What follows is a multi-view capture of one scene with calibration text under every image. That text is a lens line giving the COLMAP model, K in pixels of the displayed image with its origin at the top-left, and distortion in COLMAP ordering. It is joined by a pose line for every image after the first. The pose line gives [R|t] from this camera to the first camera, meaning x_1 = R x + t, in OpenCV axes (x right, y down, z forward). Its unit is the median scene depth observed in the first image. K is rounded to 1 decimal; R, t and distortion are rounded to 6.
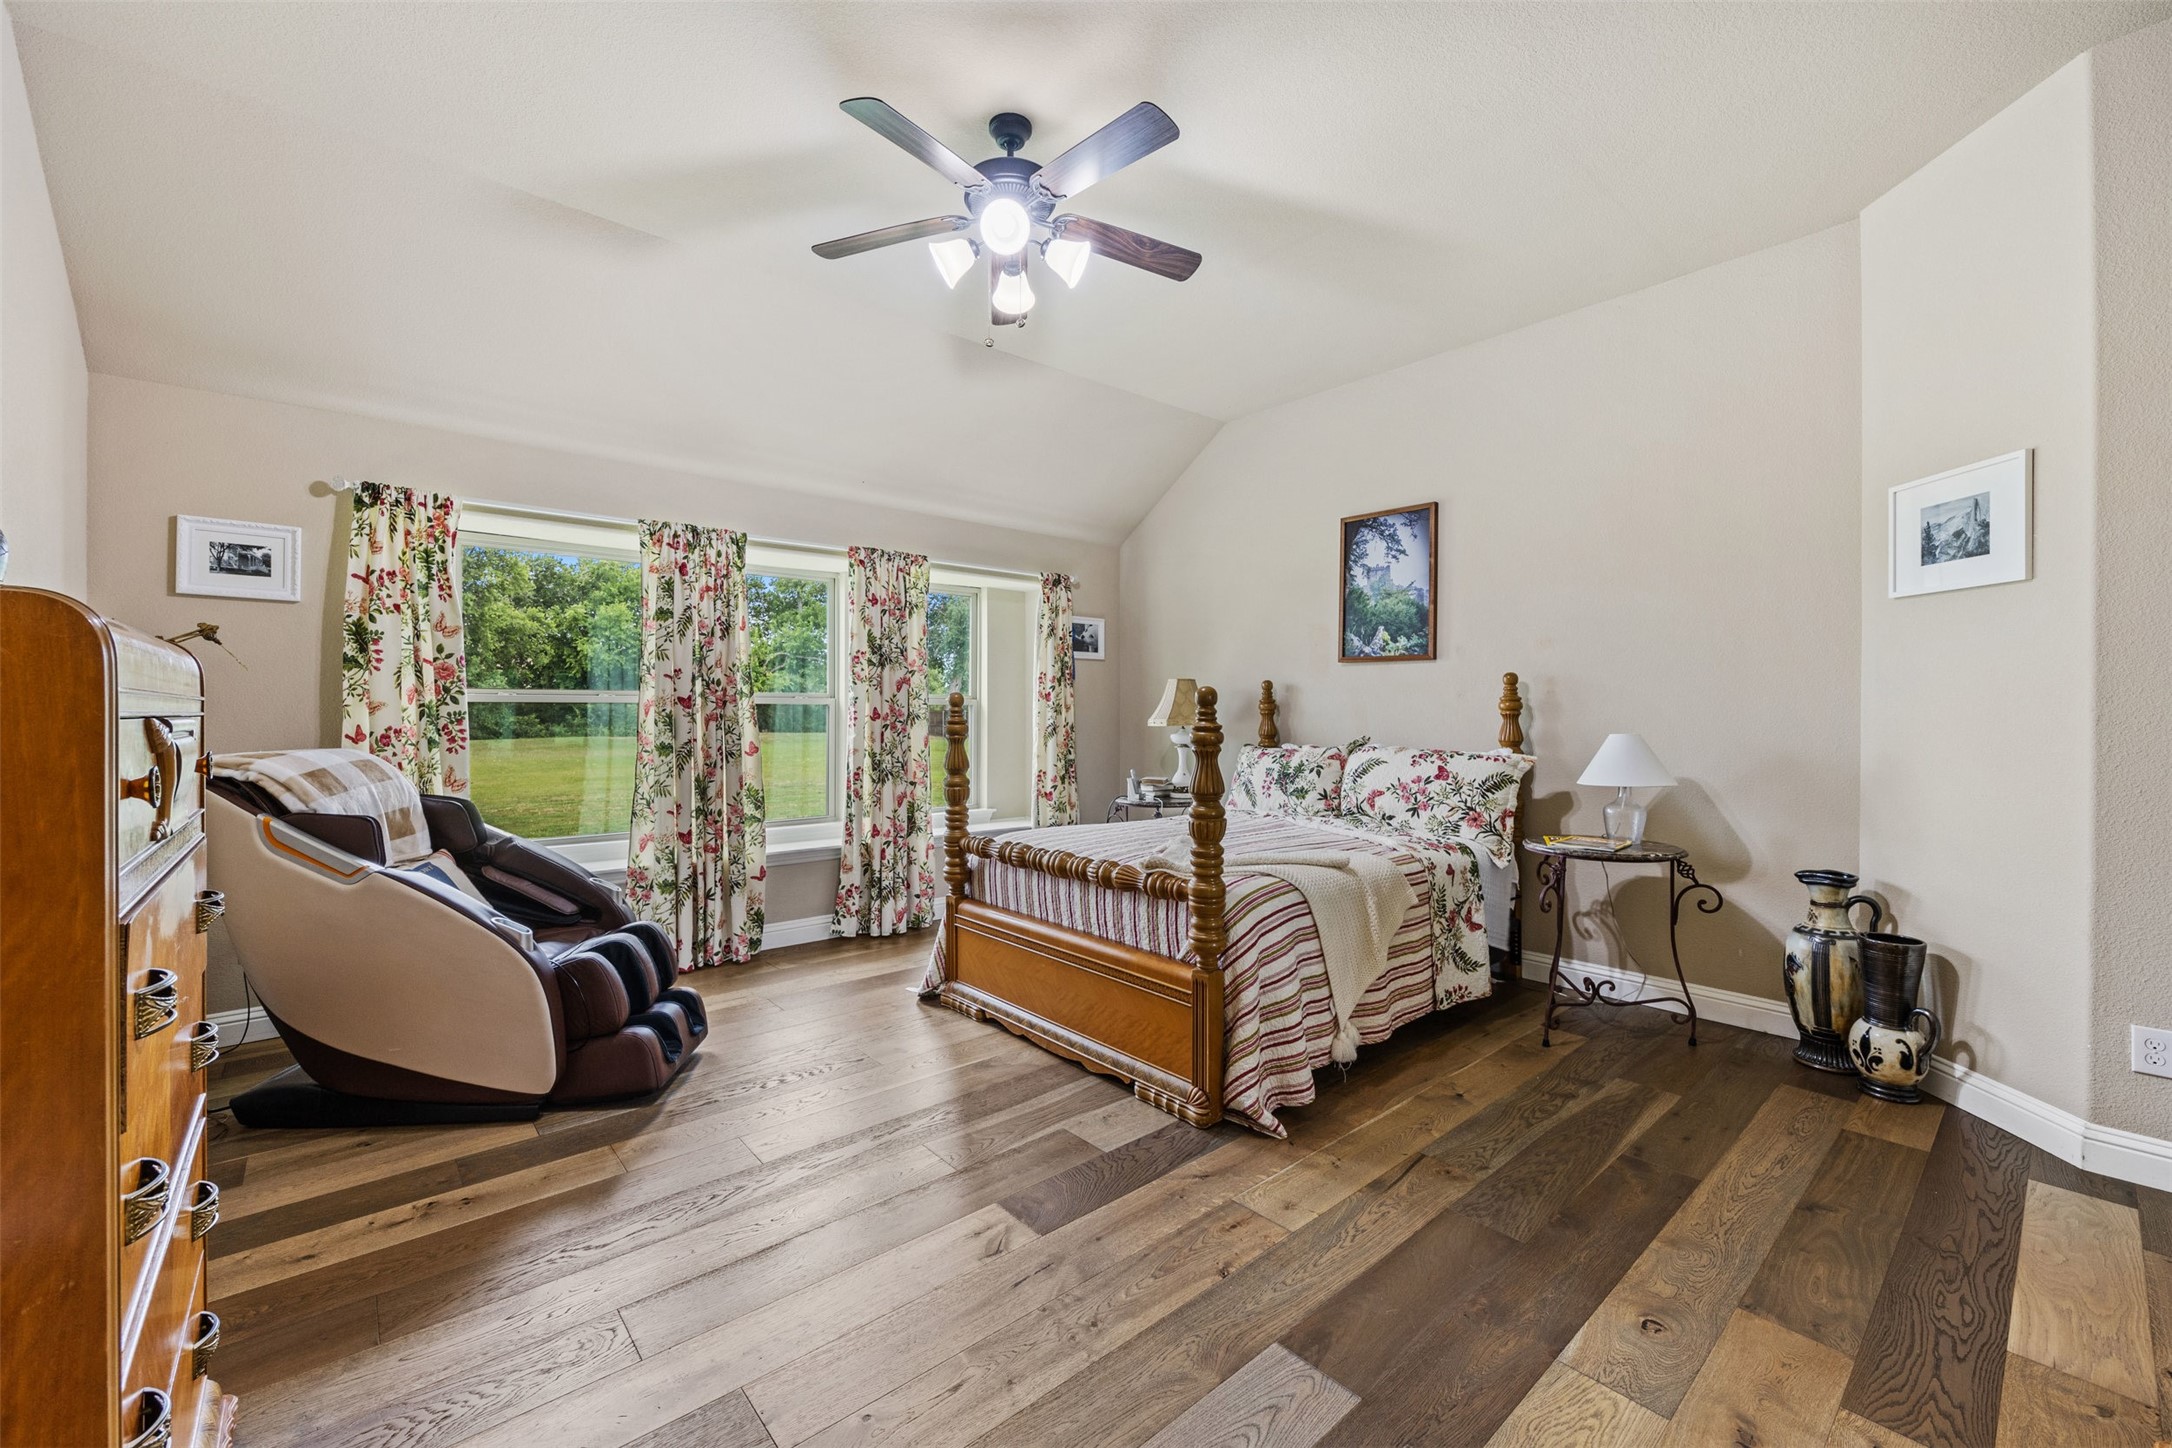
lens RADIAL K [[876.2, 0, 1081.6], [0, 876.2, 719.6], [0, 0, 1]] dist [-0.001734, 0.000069]
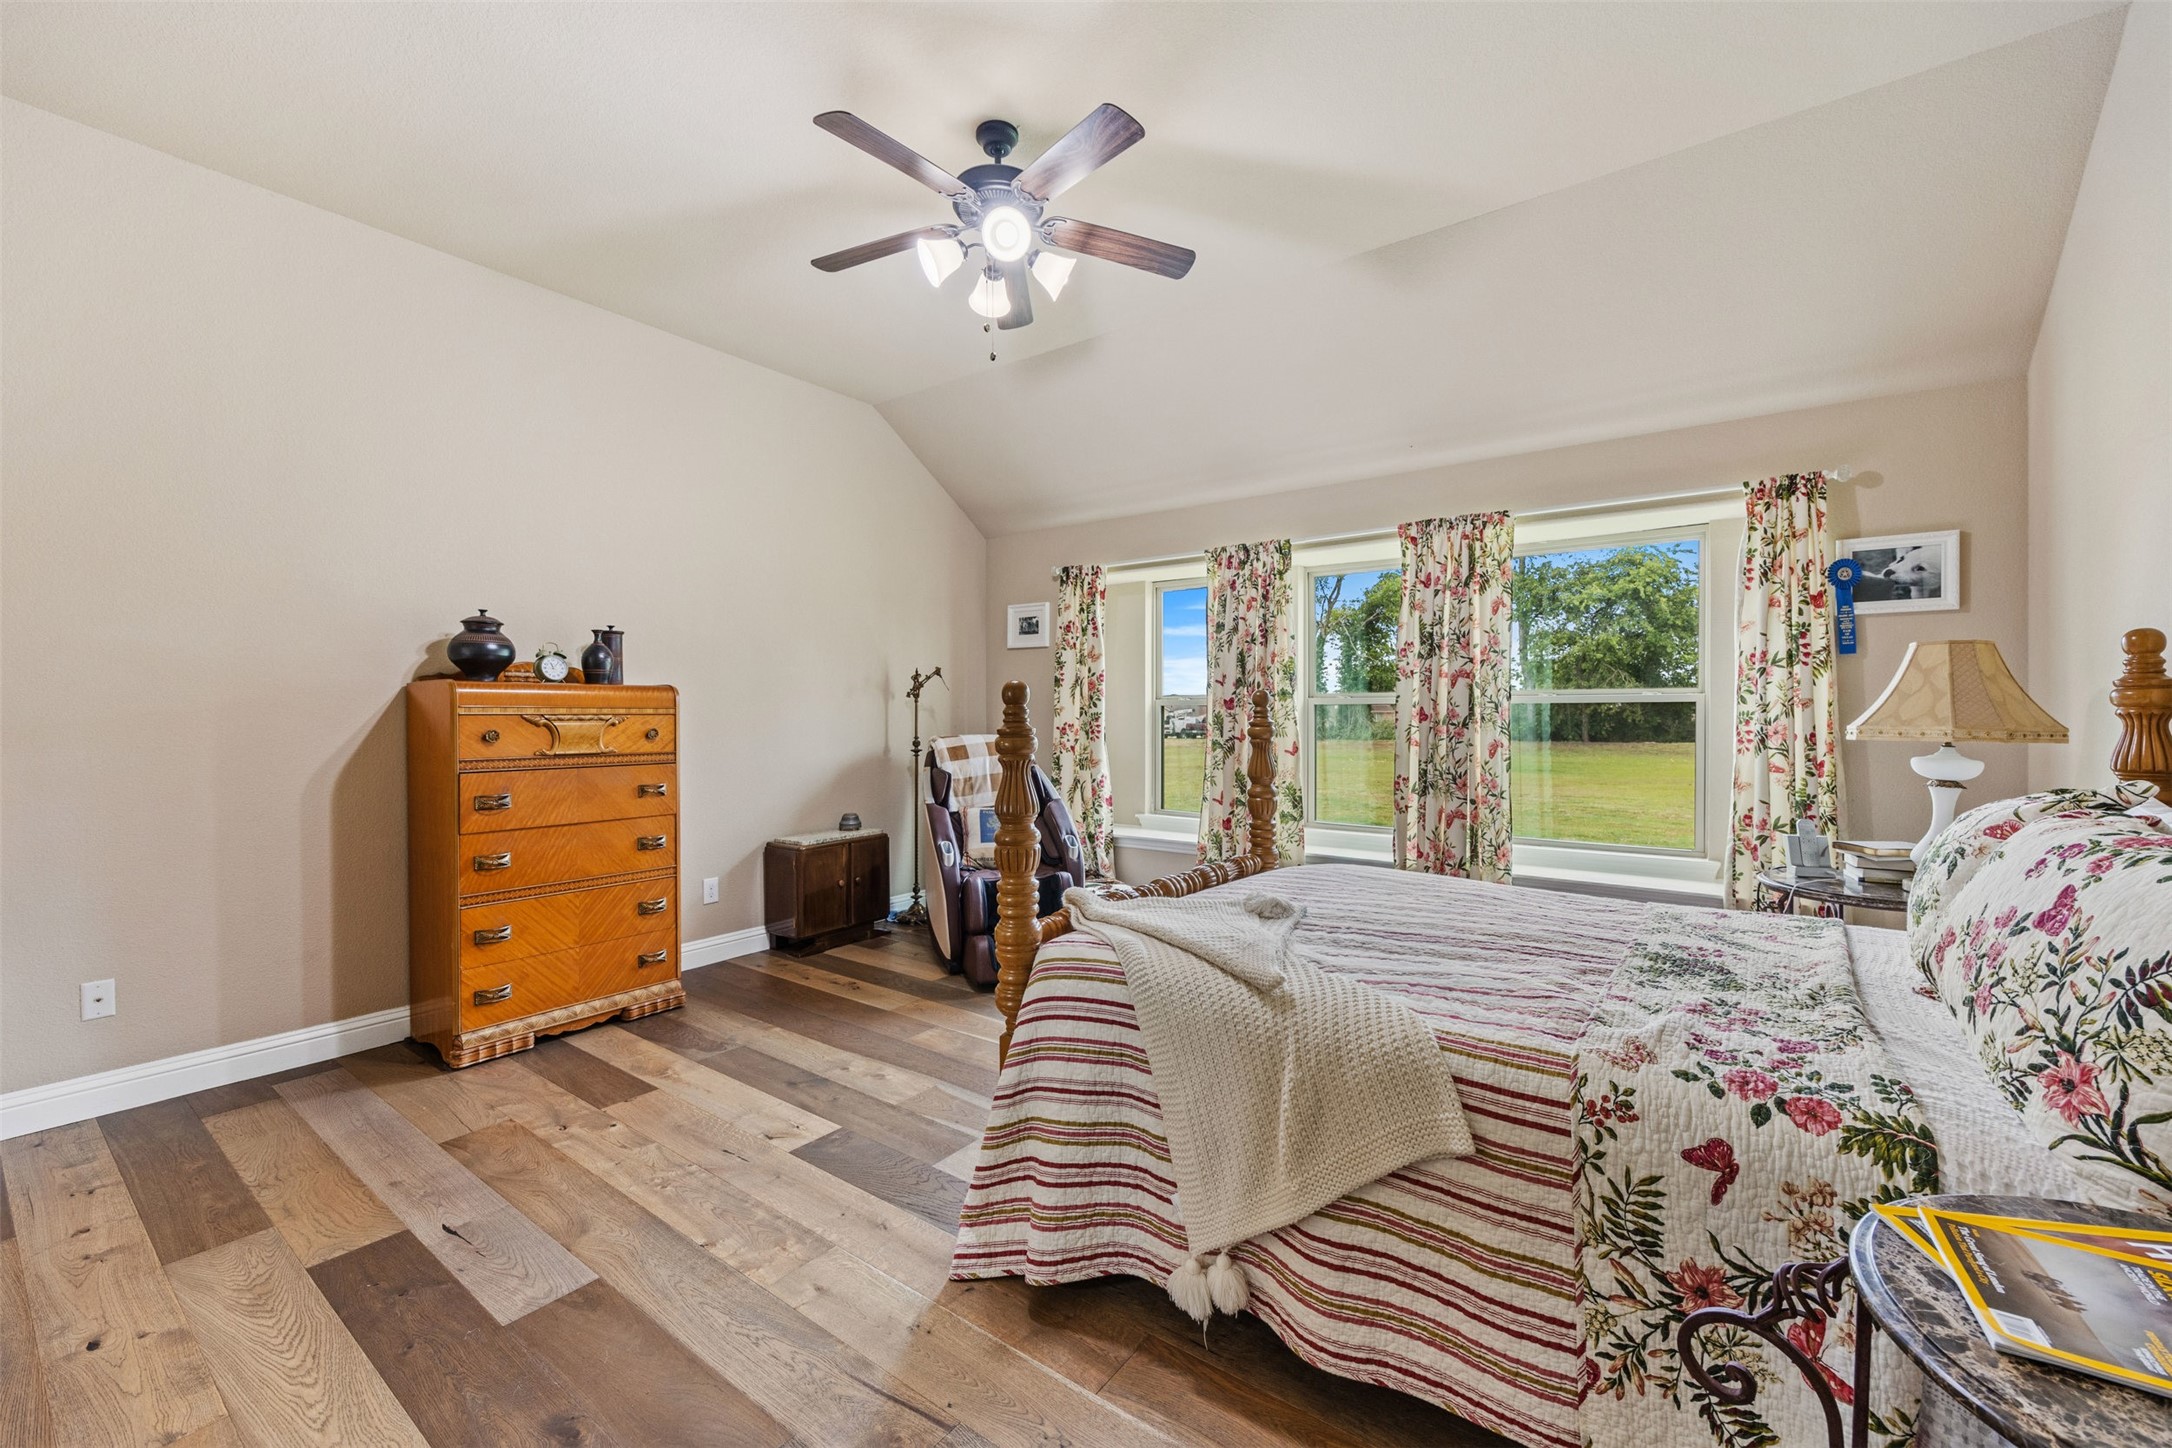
lens RADIAL K [[876.2, 0, 1081.6], [0, 876.2, 719.6], [0, 0, 1]] dist [-0.001734, 0.000069]
pose [[0.213248, 0.006998, -0.976973, 0.641530], [-0.008058, 0.999953, 0.005403, -0.004469], [0.976965, 0.006720, 0.213294, 0.606386]]
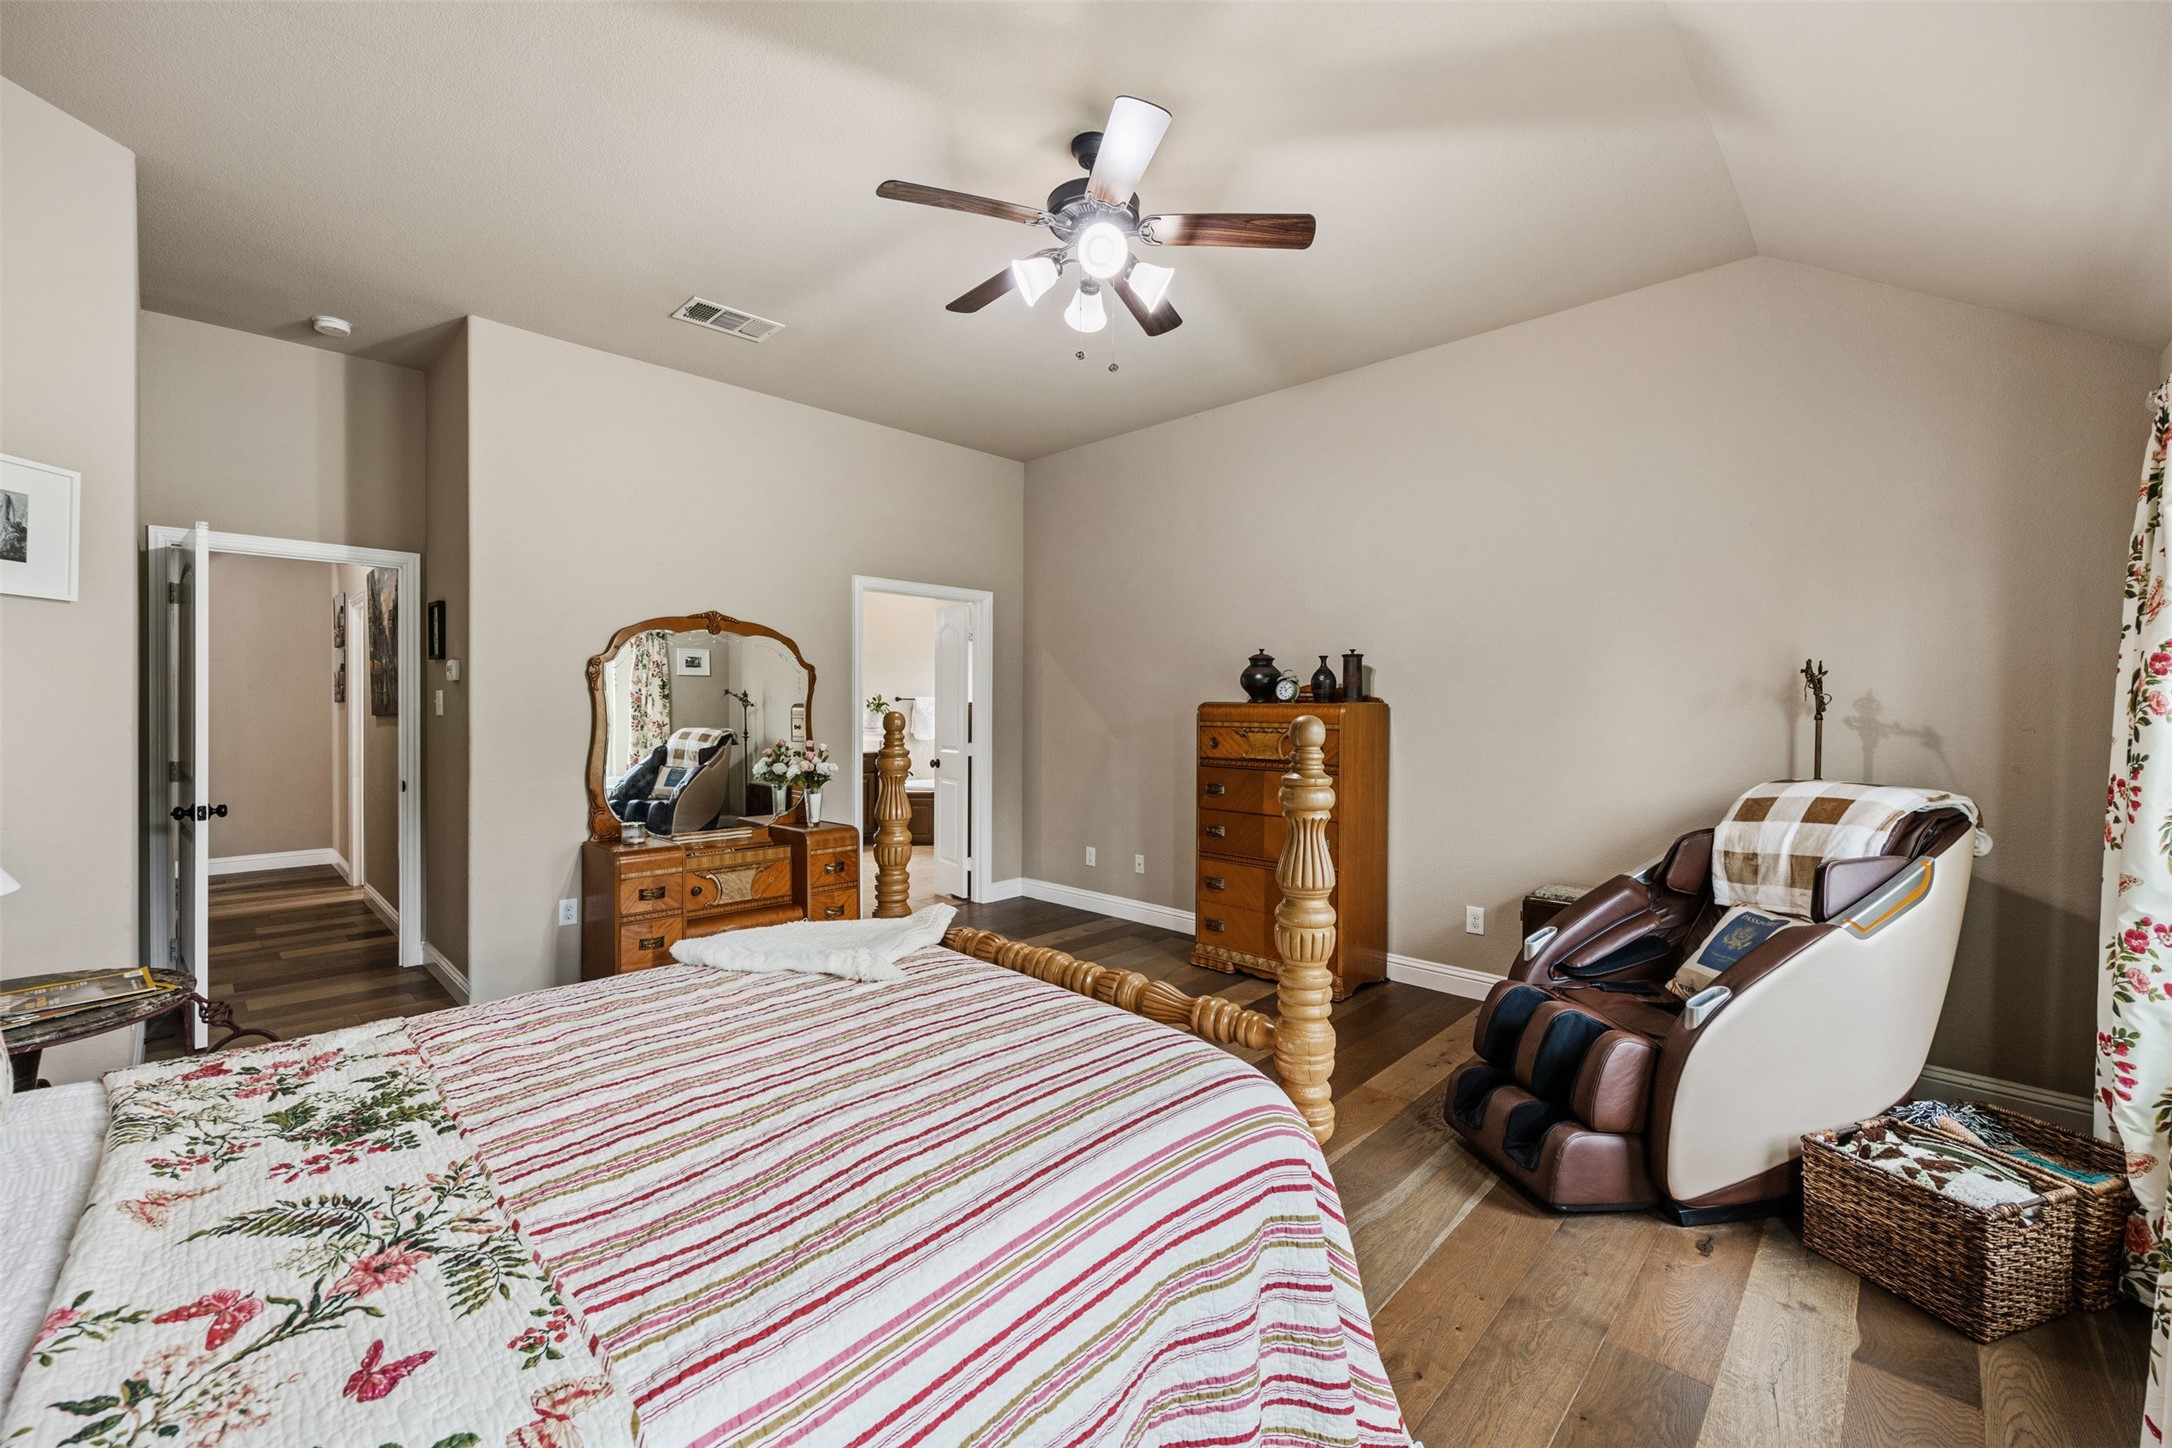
lens RADIAL K [[889.2, 0, 1086.0], [0, 889.2, 724.0], [0, 0, 1]] dist [-0.001336, -0.000125]
pose [[-0.996360, -0.003049, -0.085187, 0.005288], [-0.005884, 0.999436, 0.033056, -0.040801], [0.085038, 0.033437, -0.995817, 1.382192]]
